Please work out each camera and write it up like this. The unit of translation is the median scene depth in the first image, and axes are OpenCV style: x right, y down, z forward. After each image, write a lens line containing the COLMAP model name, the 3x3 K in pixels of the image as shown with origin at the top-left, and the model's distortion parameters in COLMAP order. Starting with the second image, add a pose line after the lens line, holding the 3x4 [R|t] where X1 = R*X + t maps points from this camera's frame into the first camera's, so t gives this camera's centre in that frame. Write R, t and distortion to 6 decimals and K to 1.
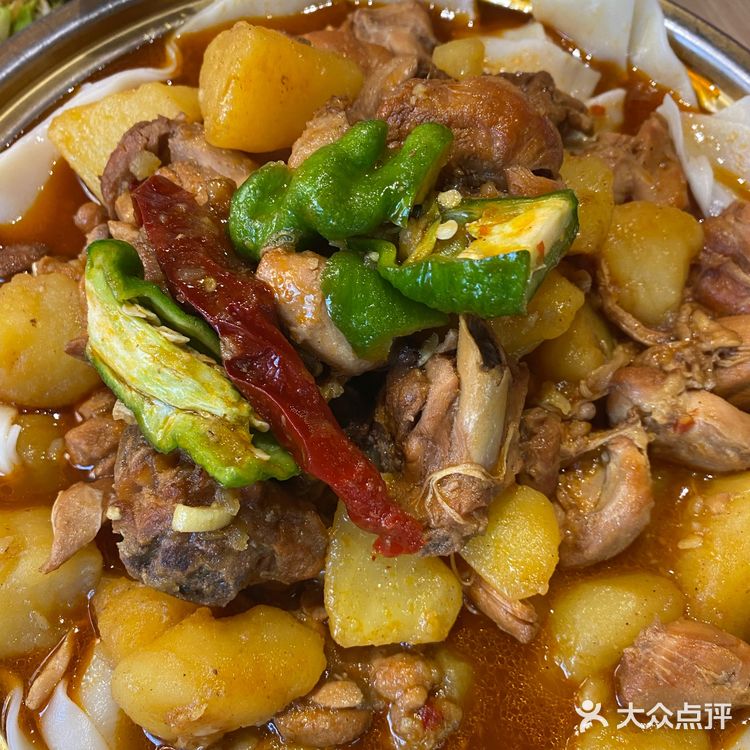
lens RADIAL K [[768.8, 0, 376.3], [0, 768.8, 389.3], [0, 0, 1]] dist [0.110129, -0.349162]
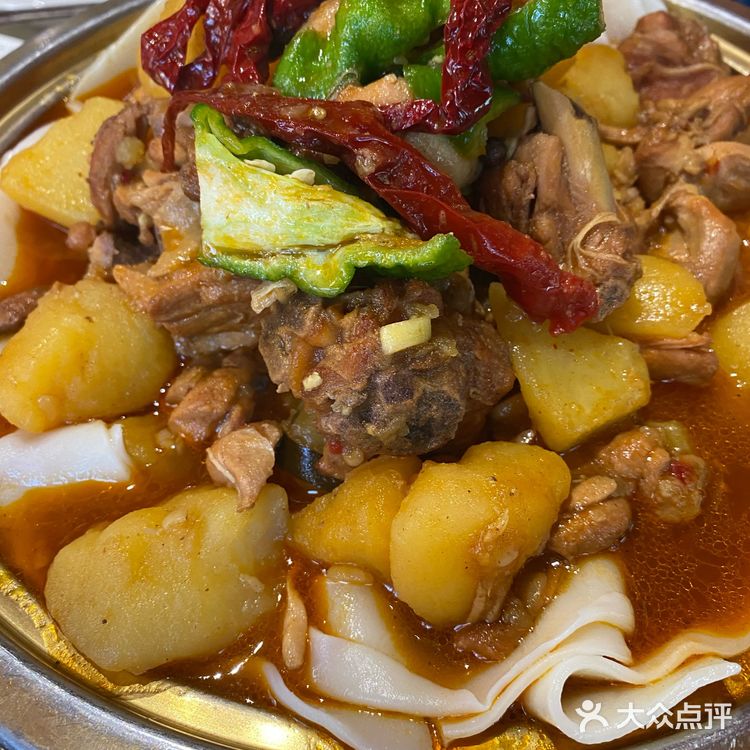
lens RADIAL K [[768.8, 0, 376.3], [0, 768.8, 389.3], [0, 0, 1]] dist [0.110129, -0.349162]
pose [[0.888081, -0.391789, 0.240445, -0.433400], [0.433206, 0.888271, -0.152666, 0.298272], [-0.153768, 0.239742, 0.958582, 0.106295]]
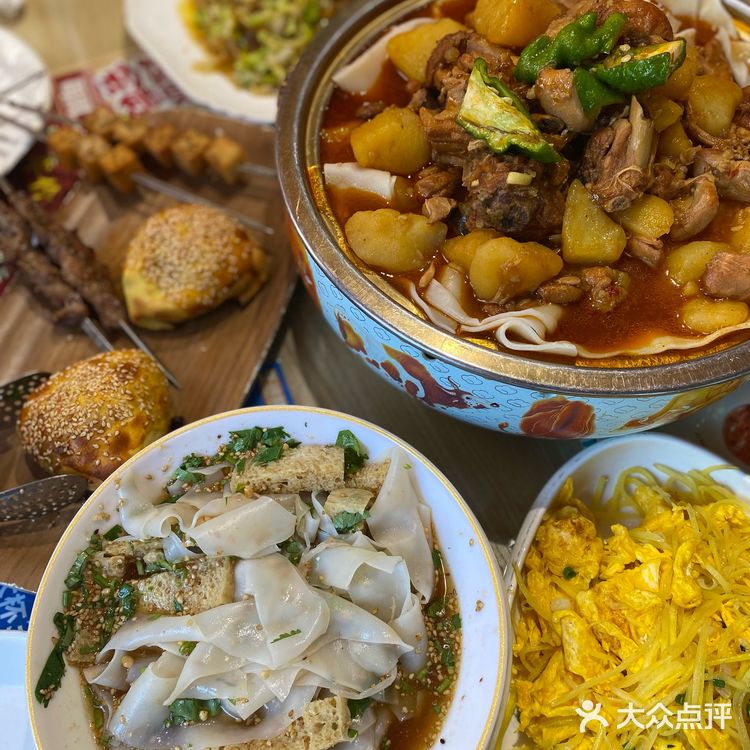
lens RADIAL K [[762.7, 0, 376.0], [0, 762.7, 394.5], [0, 0, 1]] dist [0.008379, -0.012408]
pose [[0.999025, 0.014128, -0.041816, -0.459717], [-0.016388, 0.998396, -0.054193, 0.784401], [0.040983, 0.054825, 0.997655, -1.031055]]
